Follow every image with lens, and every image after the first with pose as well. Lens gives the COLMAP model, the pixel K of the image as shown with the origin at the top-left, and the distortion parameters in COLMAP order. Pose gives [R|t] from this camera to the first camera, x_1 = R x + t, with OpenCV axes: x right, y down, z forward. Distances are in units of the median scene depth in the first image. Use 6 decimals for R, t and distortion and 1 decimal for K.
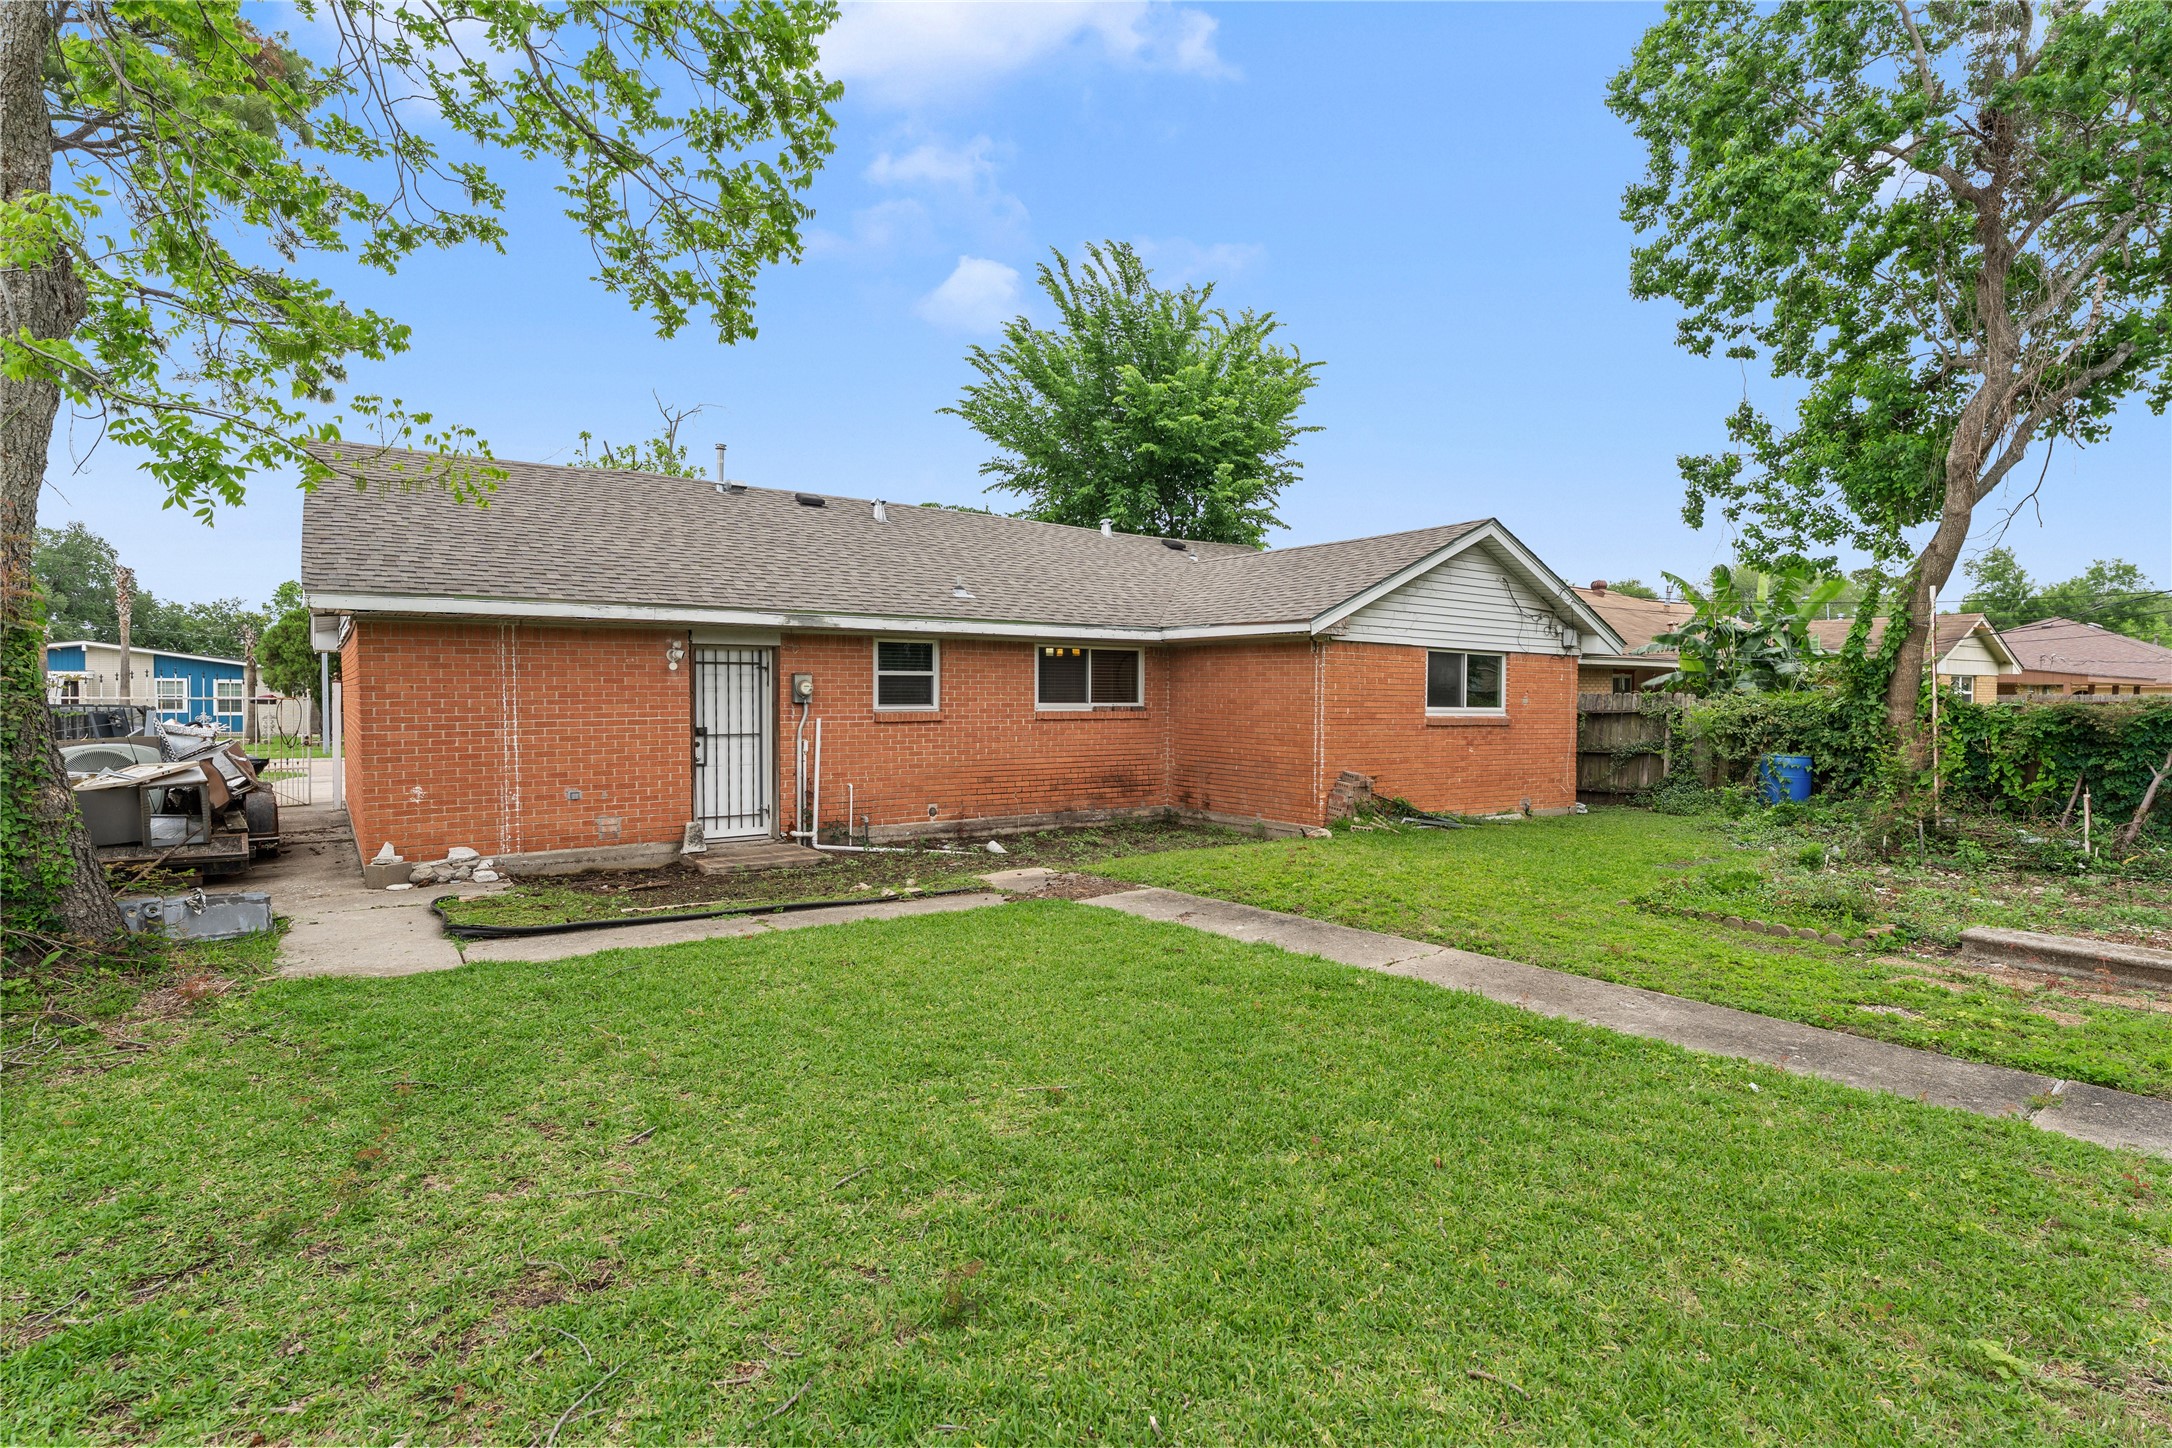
lens RADIAL K [[1081.4, 0, 1087.8], [0, 1081.4, 704.8], [0, 0, 1]] dist [-0.001705, 0.002207]
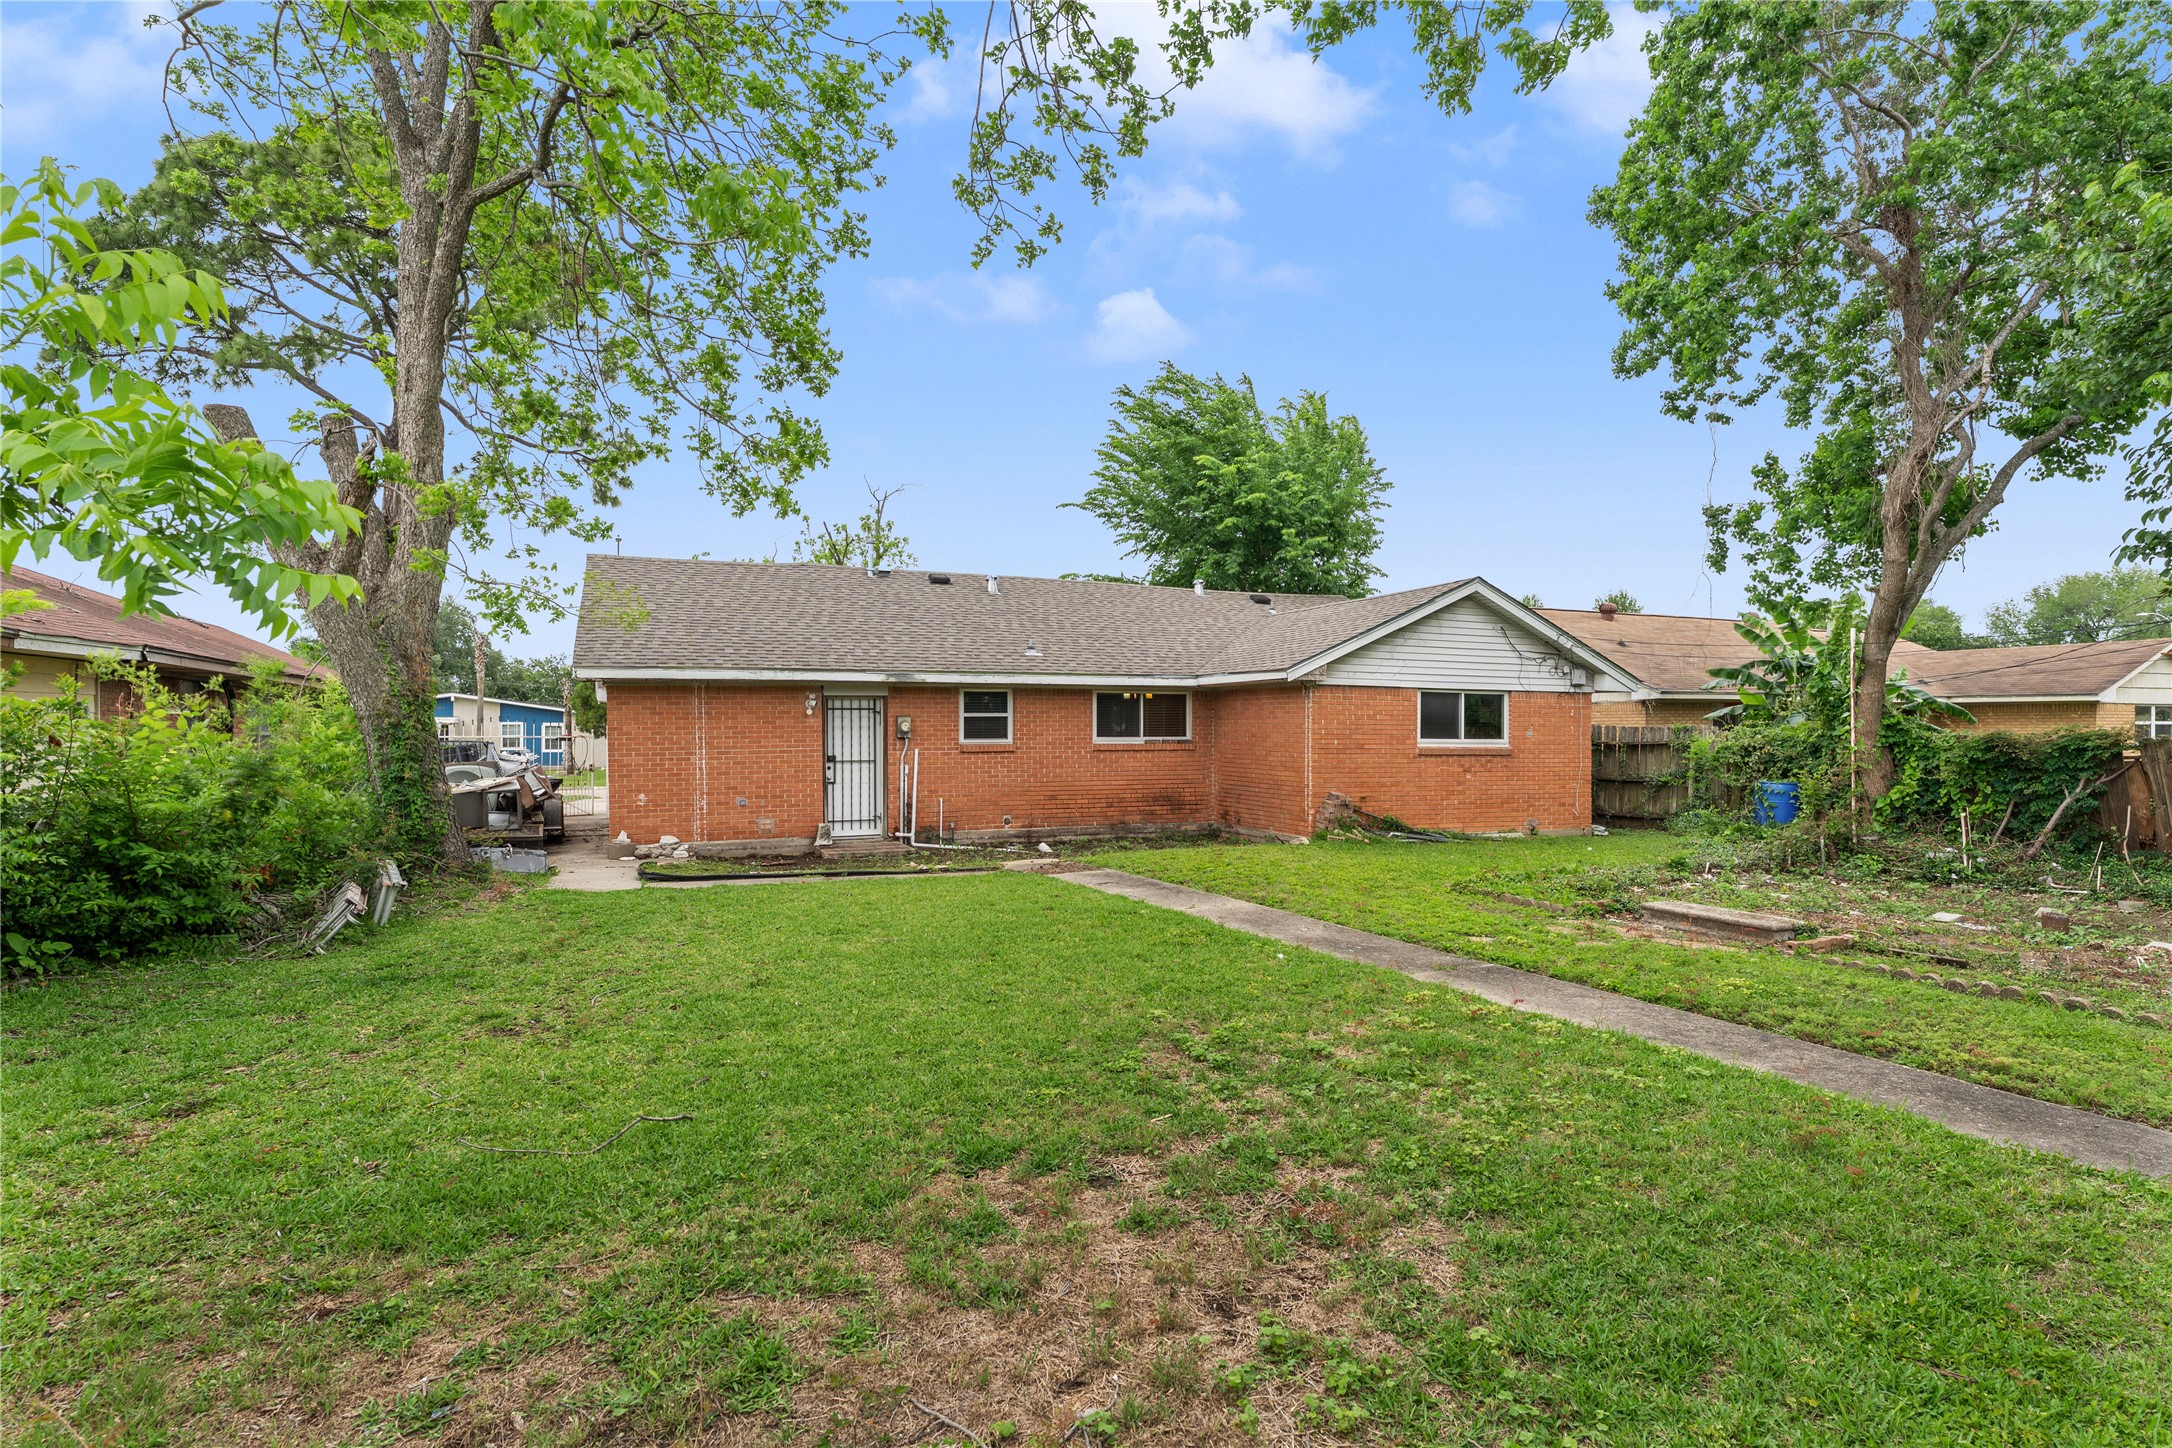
lens RADIAL K [[1081.4, 0, 1083.7], [0, 1081.4, 734.6], [0, 0, 1]] dist [-0.001705, 0.002207]
pose [[0.975690, -0.005423, -0.219089, 0.215104], [0.003930, 0.999966, -0.007248, 0.004325], [0.219120, 0.006210, 0.975678, -0.230215]]
